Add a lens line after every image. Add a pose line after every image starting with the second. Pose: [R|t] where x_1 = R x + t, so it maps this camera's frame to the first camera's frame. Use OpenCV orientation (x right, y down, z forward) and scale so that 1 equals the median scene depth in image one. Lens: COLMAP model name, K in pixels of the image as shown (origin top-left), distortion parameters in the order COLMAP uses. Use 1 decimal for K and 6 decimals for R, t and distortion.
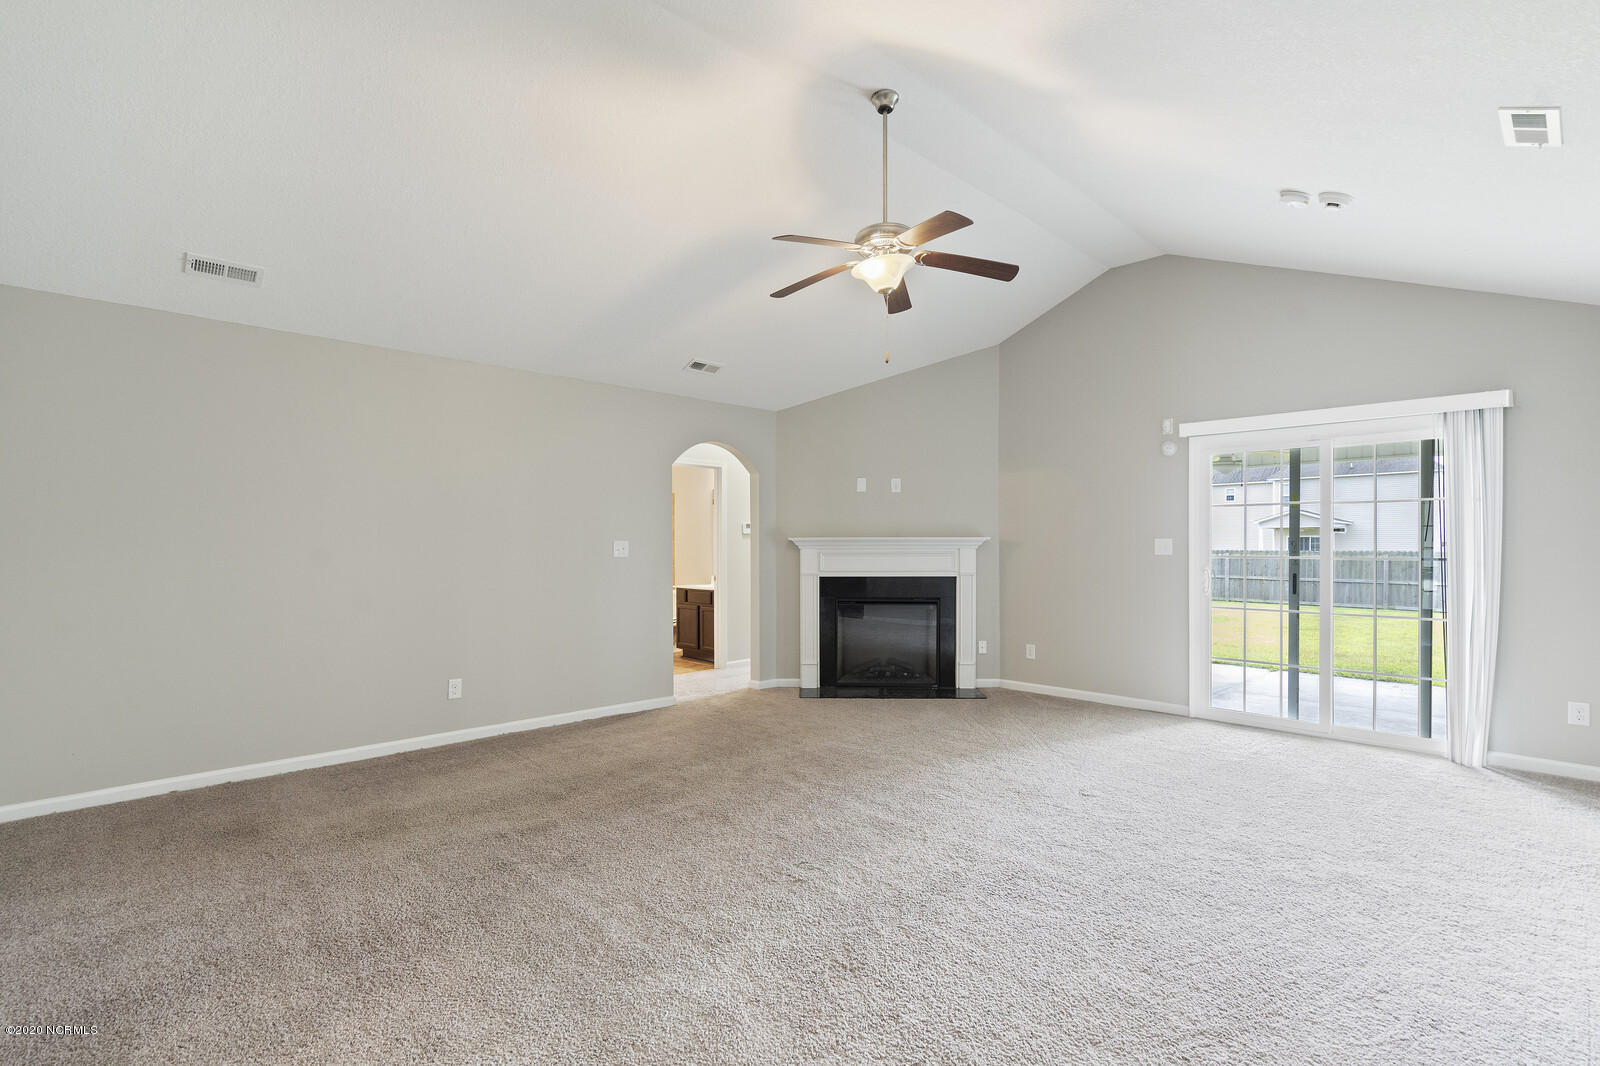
lens RADIAL K [[723.9, 0, 808.1], [0, 723.9, 553.3], [0, 0, 1]] dist [-0.002466, 0.000049]
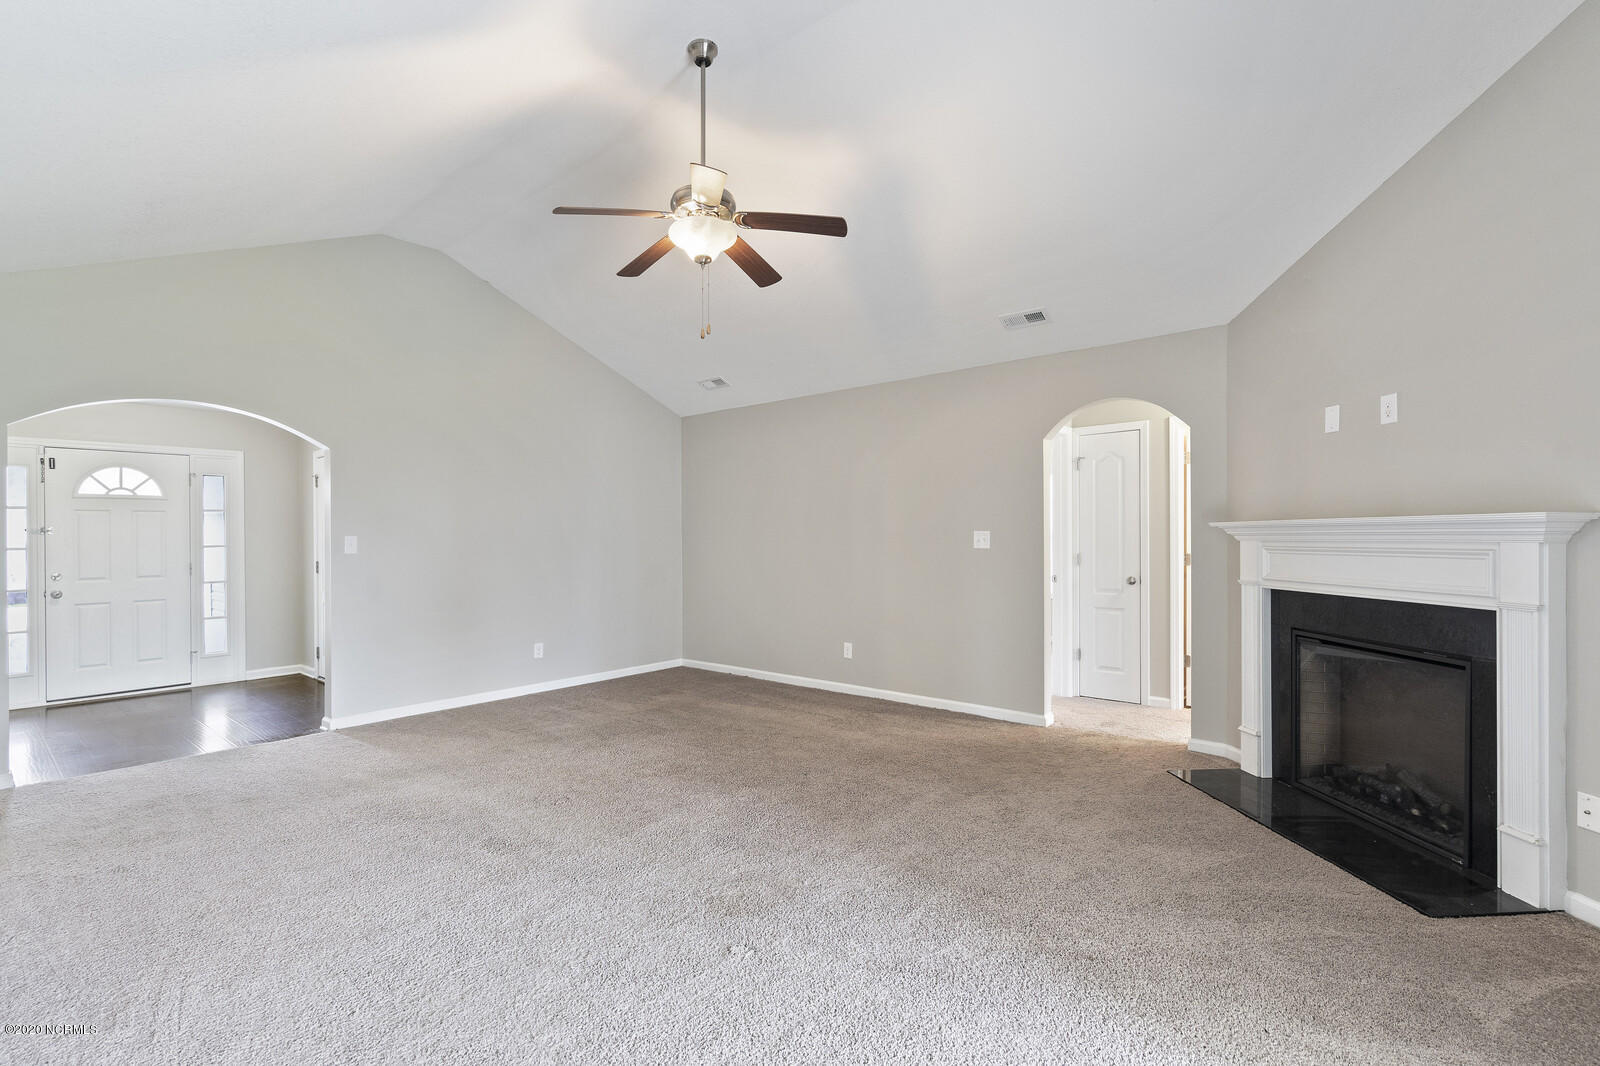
lens RADIAL K [[740.0, 0, 791.1], [0, 740.0, 543.3], [0, 0, 1]] dist [-0.001865, 0.000193]
pose [[0.100522, 0.006213, -0.994915, 0.579057], [-0.008715, 0.999948, 0.005364, -0.004079], [0.994897, 0.008131, 0.100571, 0.571360]]
